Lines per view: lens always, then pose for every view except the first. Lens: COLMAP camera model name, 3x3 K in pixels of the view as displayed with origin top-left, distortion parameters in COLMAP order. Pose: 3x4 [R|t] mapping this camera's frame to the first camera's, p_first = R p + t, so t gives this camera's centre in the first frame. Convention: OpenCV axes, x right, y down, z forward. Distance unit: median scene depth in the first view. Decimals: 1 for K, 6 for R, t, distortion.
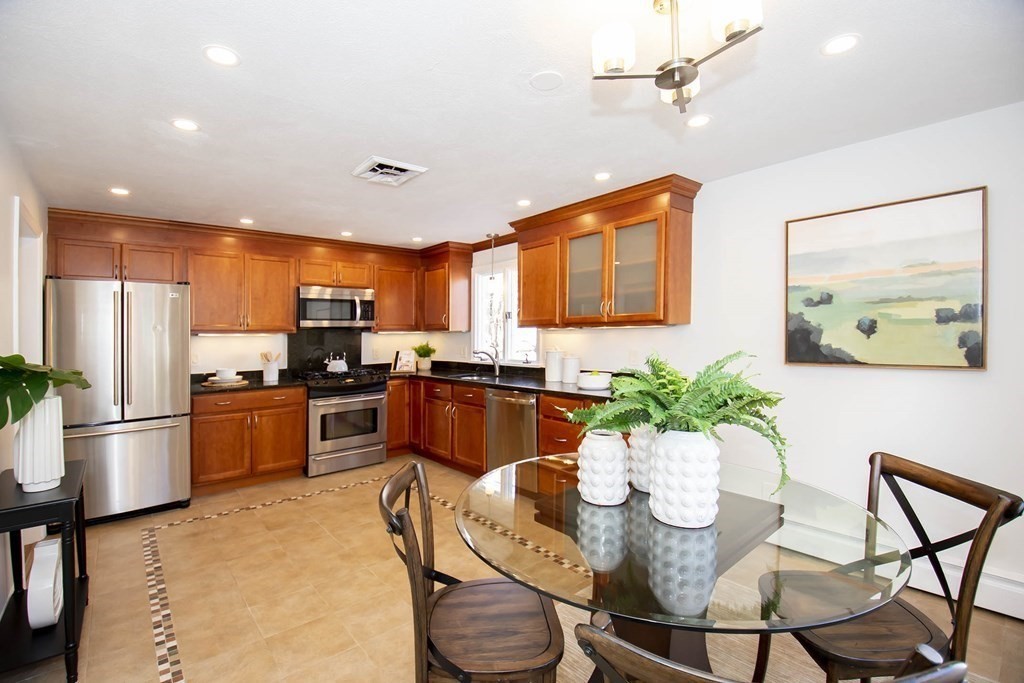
lens RADIAL K [[458.9, 0, 501.0], [0, 458.9, 341.5], [0, 0, 1]] dist [0.021496, -0.028801]
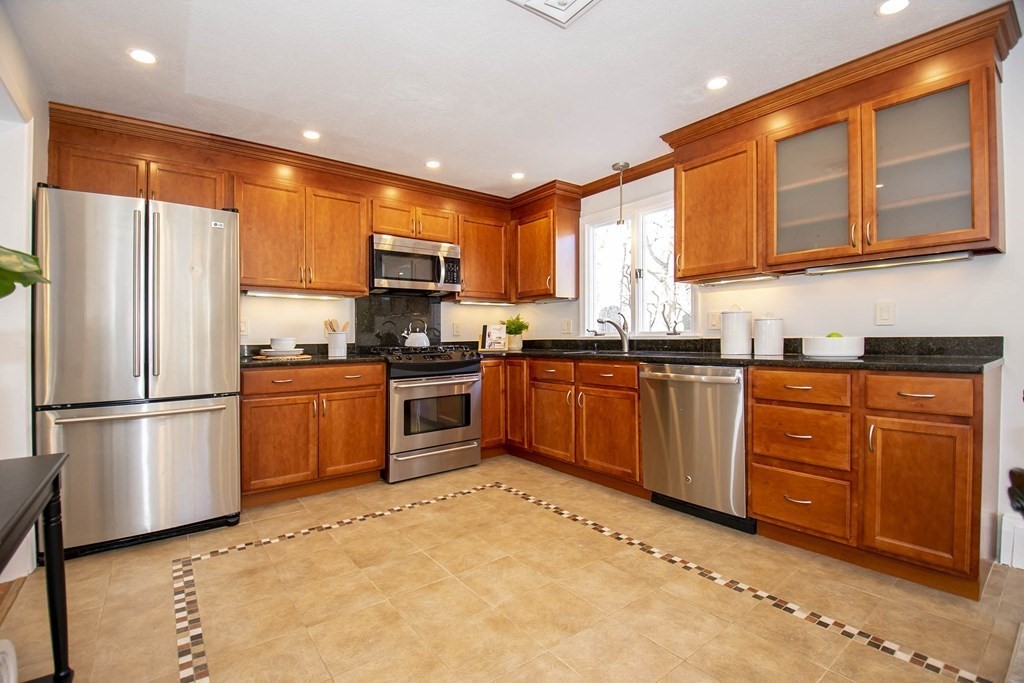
lens RADIAL K [[473.7, 0, 503.7], [0, 473.7, 342.6], [0, 0, 1]] dist [0.029512, -0.034498]
pose [[0.997841, 0.000687, -0.065680, -0.182355], [-0.000517, 0.999996, 0.002603, 0.063636], [0.065681, -0.002564, 0.997837, 0.242179]]
